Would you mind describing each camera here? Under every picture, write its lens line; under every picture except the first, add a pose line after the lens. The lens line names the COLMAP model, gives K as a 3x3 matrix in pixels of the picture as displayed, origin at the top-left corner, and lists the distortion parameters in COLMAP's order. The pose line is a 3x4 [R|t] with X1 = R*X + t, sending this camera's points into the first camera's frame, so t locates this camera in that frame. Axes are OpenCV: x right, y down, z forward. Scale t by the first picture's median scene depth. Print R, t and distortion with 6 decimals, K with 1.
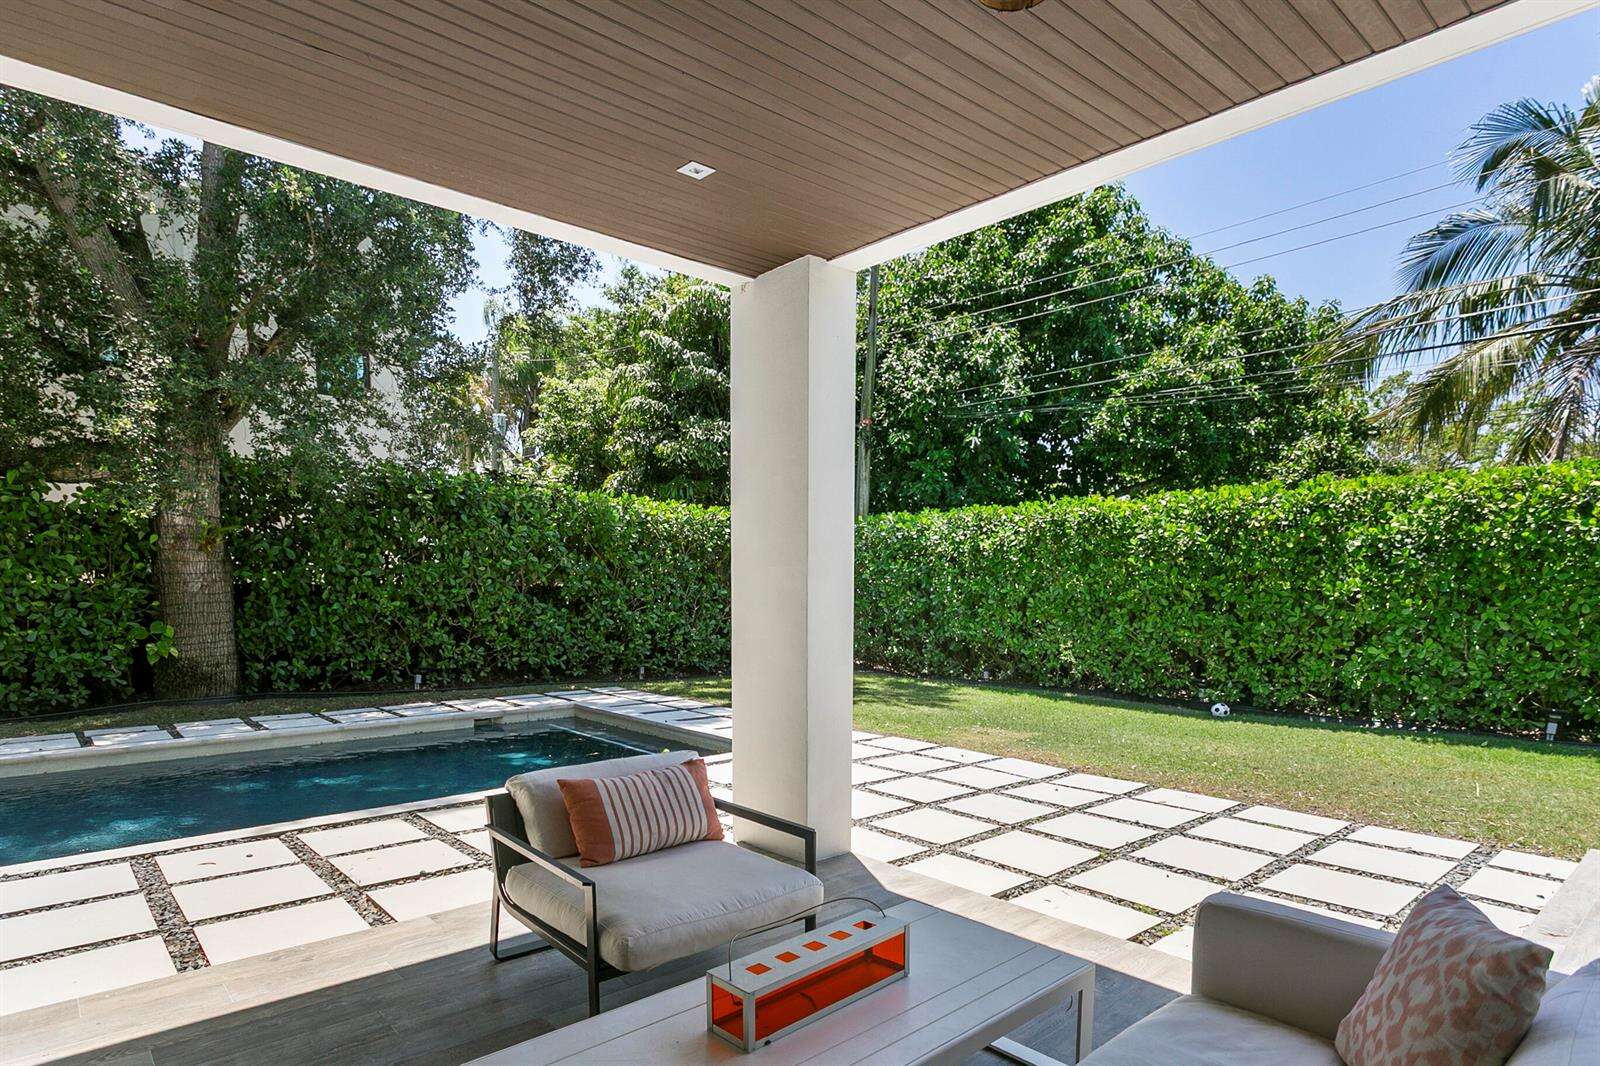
lens RADIAL K [[887.1, 0, 856.5], [0, 887.1, 687.0], [0, 0, 1]] dist [0.001764, 0.002121]
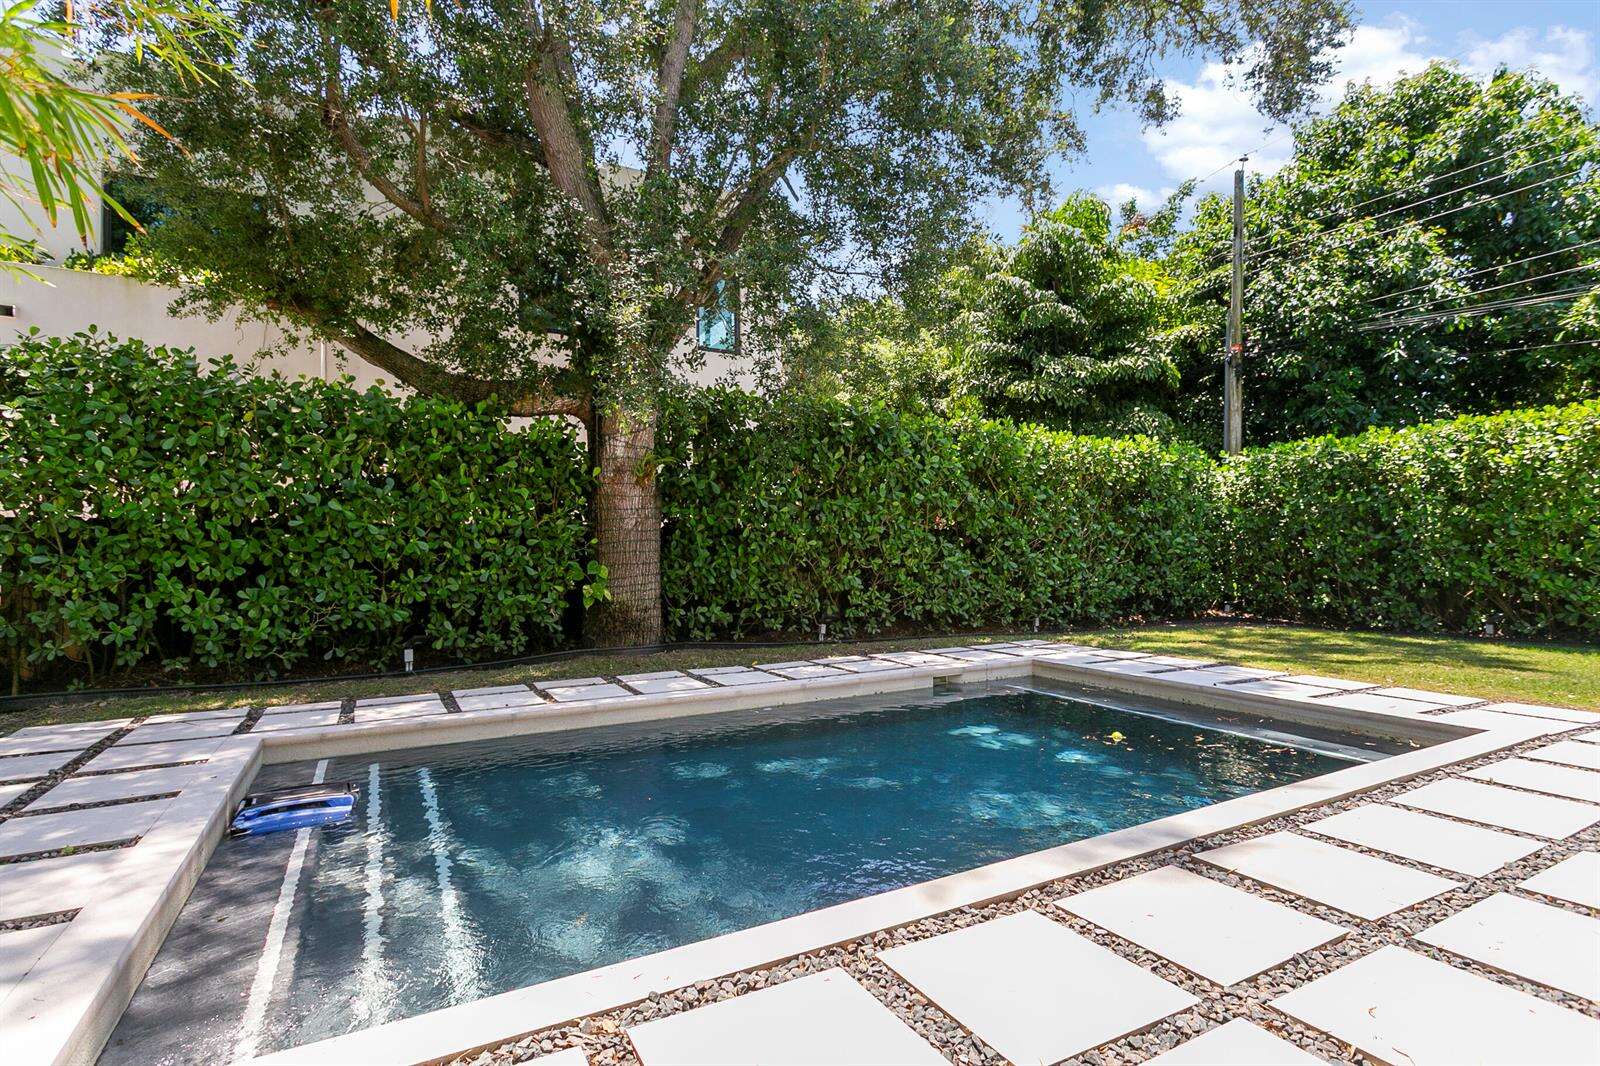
lens RADIAL K [[807.9, 0, 846.5], [0, 807.9, 531.8], [0, 0, 1]] dist [-0.011629, 0.000900]
pose [[0.970854, -0.021710, -0.238688, -0.303435], [-0.011883, 0.990304, -0.138407, 0.007206], [0.239378, 0.137210, 0.961182, 0.236462]]
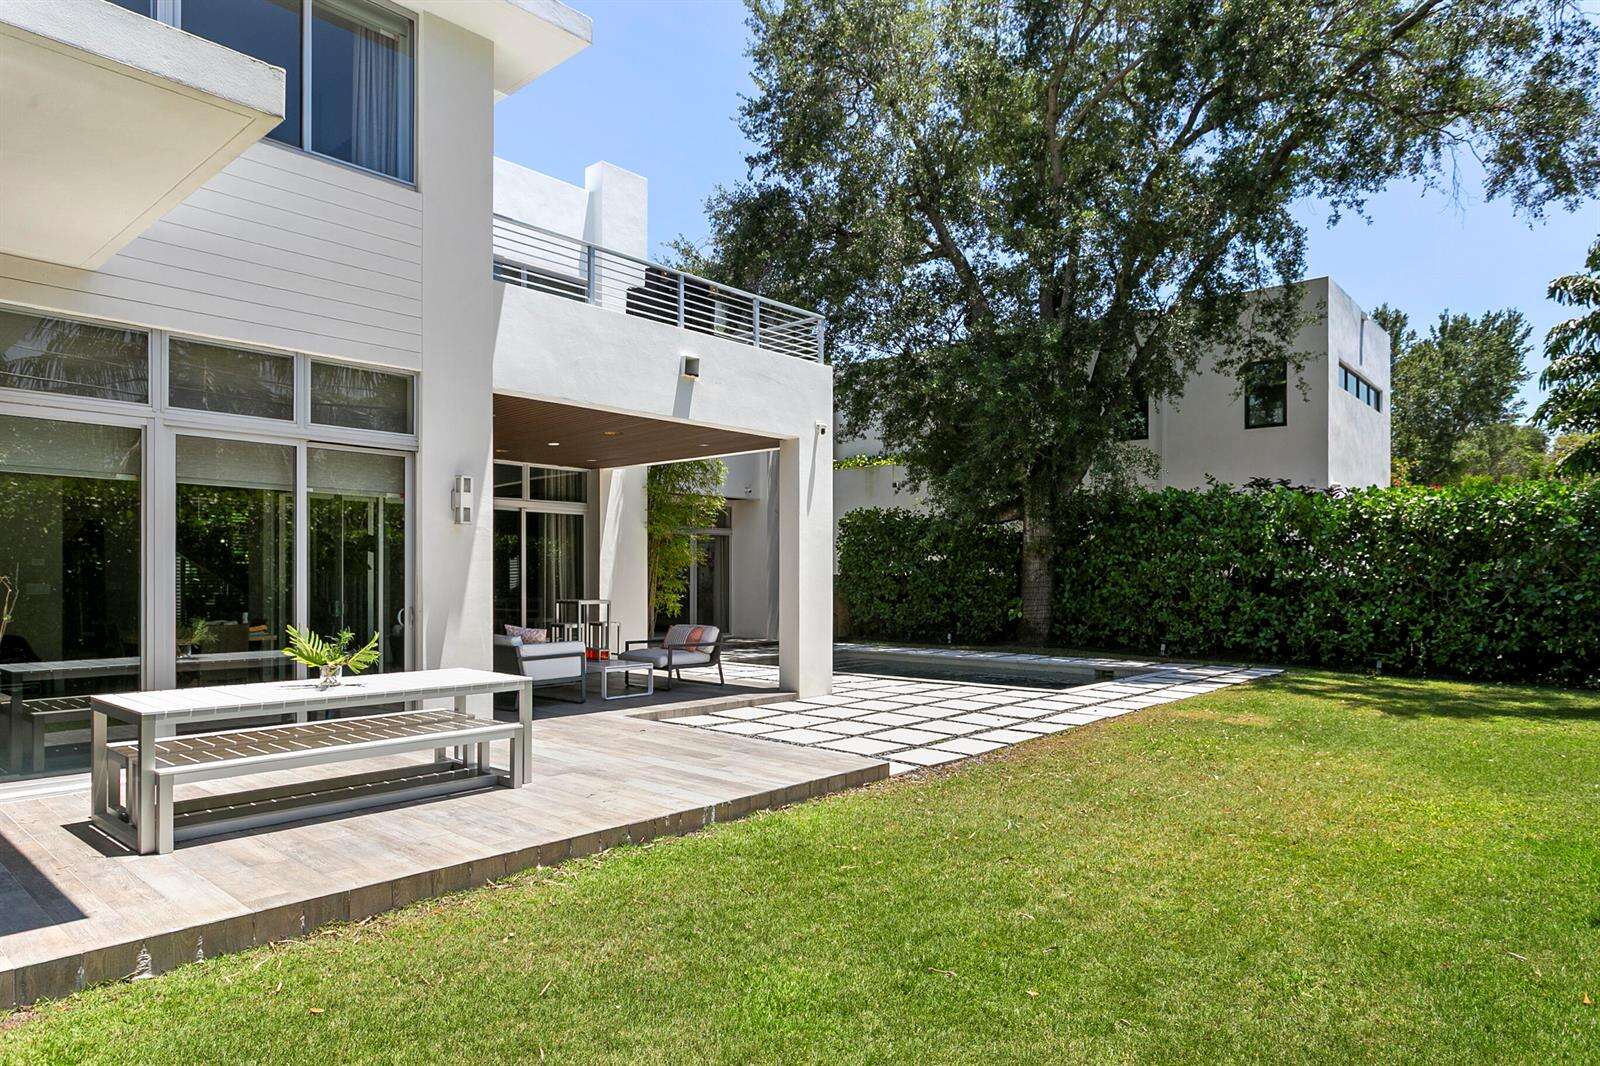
lens RADIAL K [[951.0, 0, 803.3], [0, 951.0, 570.8], [0, 0, 1]] dist [0.047884, 0.000094]
pose [[0.093816, -0.005263, -0.995576, 0.966380], [-0.112578, 0.993516, -0.015861, -0.043647], [0.989204, 0.113568, 0.092616, 0.357533]]
